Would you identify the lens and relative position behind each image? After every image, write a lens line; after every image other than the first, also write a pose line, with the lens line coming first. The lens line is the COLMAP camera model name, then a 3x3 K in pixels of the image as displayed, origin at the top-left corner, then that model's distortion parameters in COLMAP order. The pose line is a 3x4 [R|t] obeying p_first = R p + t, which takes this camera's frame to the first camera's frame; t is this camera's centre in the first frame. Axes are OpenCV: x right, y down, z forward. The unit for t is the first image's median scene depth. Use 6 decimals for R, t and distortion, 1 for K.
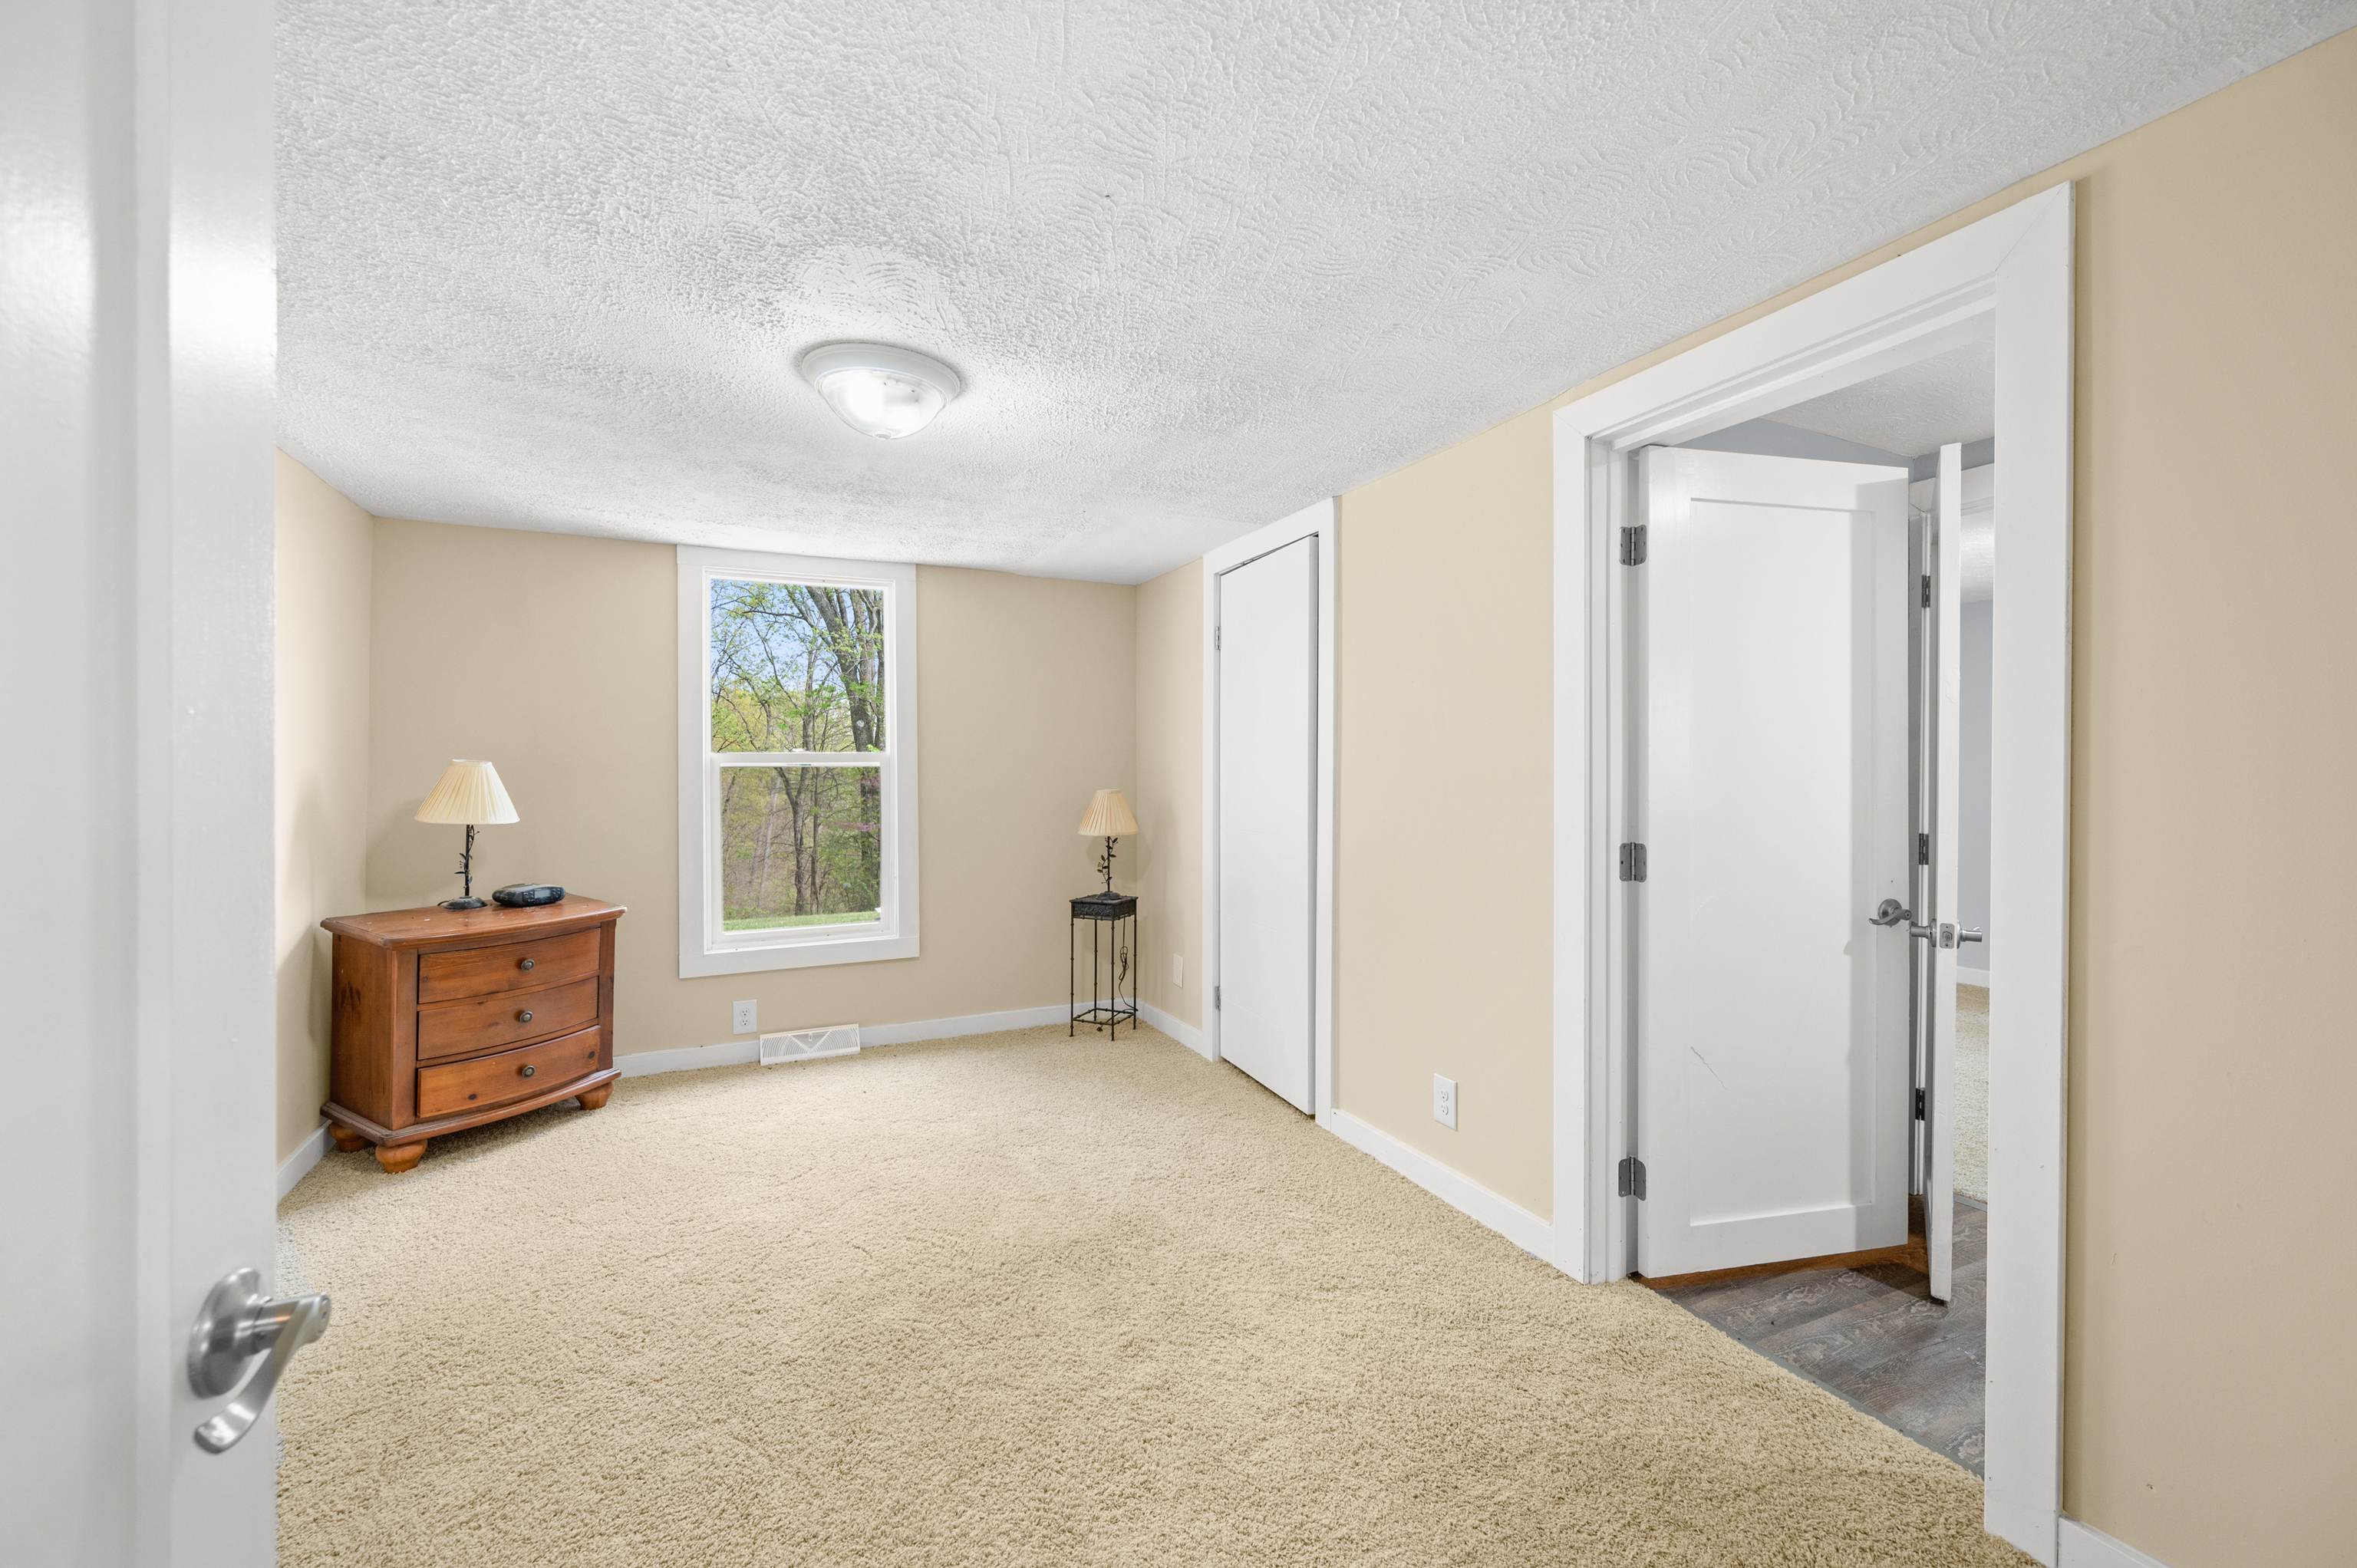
lens RADIAL K [[935.5, 0, 1174.9], [0, 935.5, 779.8], [0, 0, 1]] dist [0.000936, -0.000165]
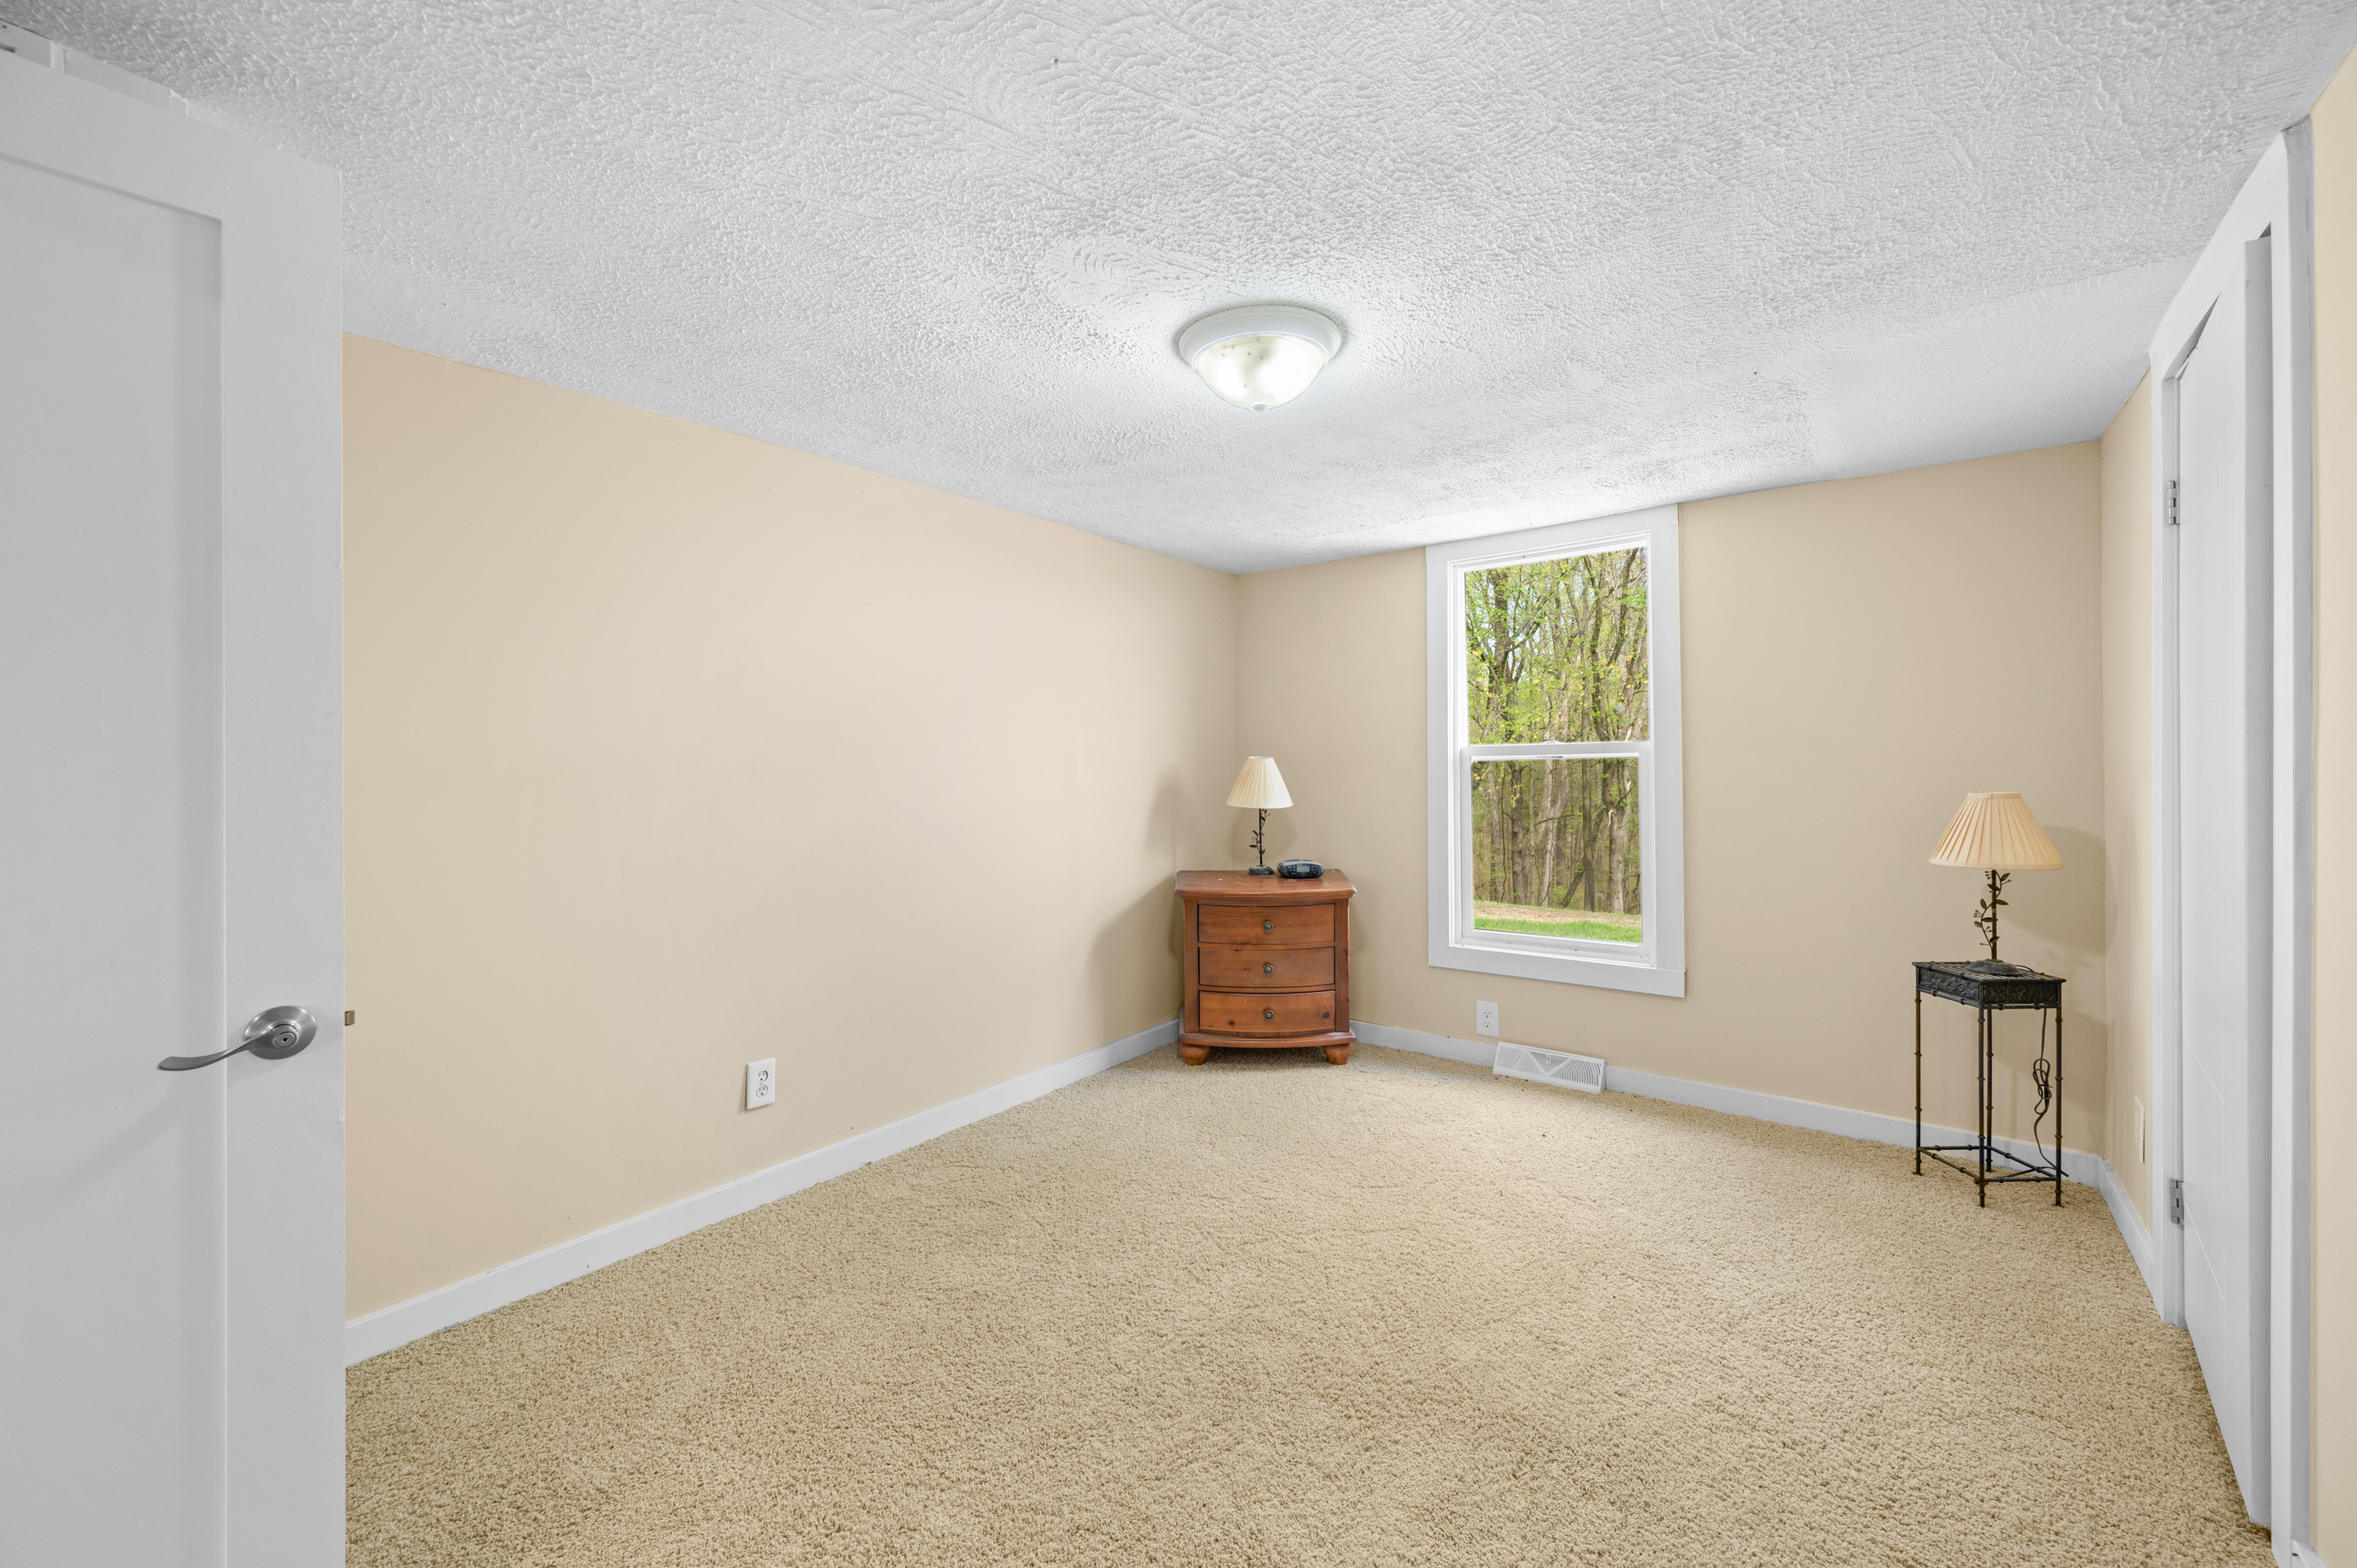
lens RADIAL K [[943.4, 0, 1177.7], [0, 943.4, 769.2], [0, 0, 1]] dist [-0.000744, -0.000592]
pose [[0.439712, 0.001574, -0.898137, 0.316387], [-0.003544, 0.999994, 0.000017, -0.003644], [0.898132, 0.003175, 0.439715, 0.326831]]
